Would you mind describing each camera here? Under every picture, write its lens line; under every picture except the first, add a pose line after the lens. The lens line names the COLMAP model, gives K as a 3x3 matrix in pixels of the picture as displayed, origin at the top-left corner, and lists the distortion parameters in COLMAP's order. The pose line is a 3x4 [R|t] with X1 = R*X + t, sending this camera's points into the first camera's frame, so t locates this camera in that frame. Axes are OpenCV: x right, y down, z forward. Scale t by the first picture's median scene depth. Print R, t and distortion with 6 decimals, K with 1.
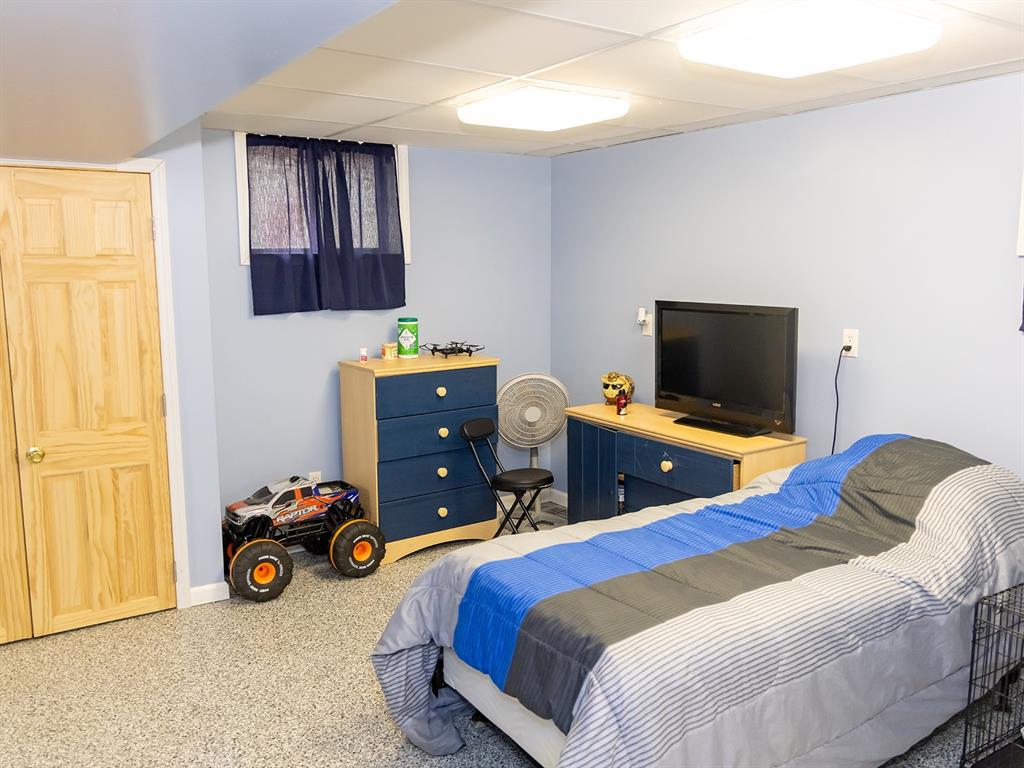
lens RADIAL K [[846.4, 0, 507.3], [0, 846.4, 382.5], [0, 0, 1]] dist [0.005376, 0.002837]
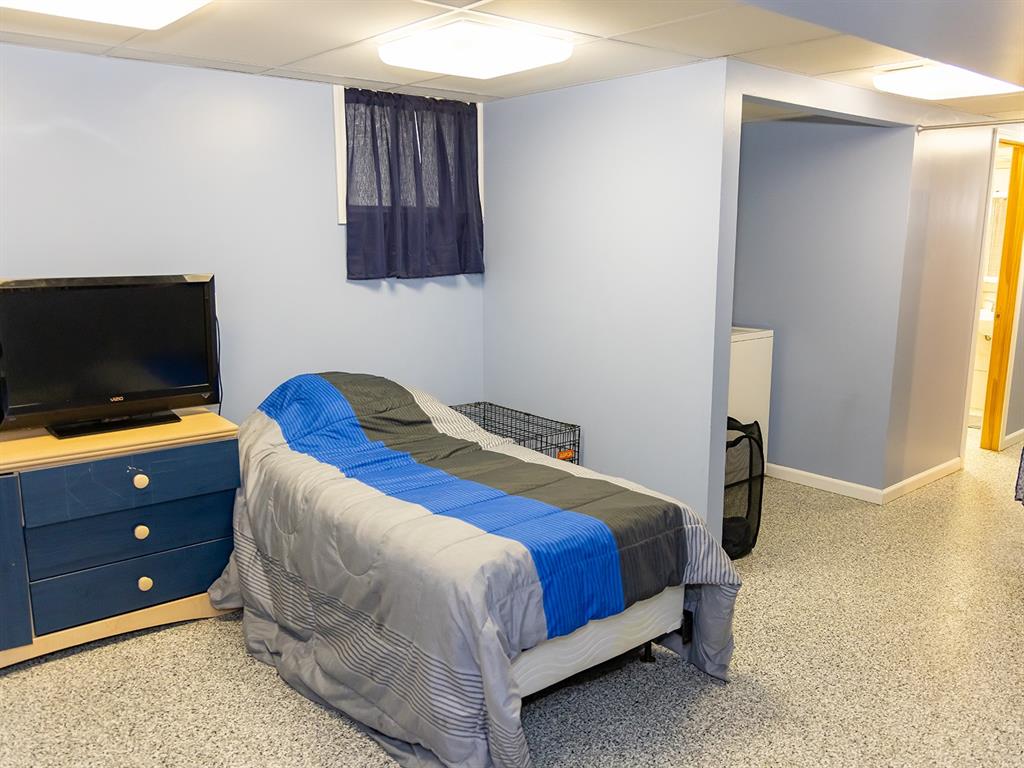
lens RADIAL K [[846.4, 0, 506.8], [0, 846.4, 383.9], [0, 0, 1]] dist [0.005376, 0.002837]
pose [[-0.066864, -0.183756, 0.980695, -0.801028], [0.149927, 0.969885, 0.191952, -0.123107], [-0.986434, 0.159867, -0.037300, 0.892688]]
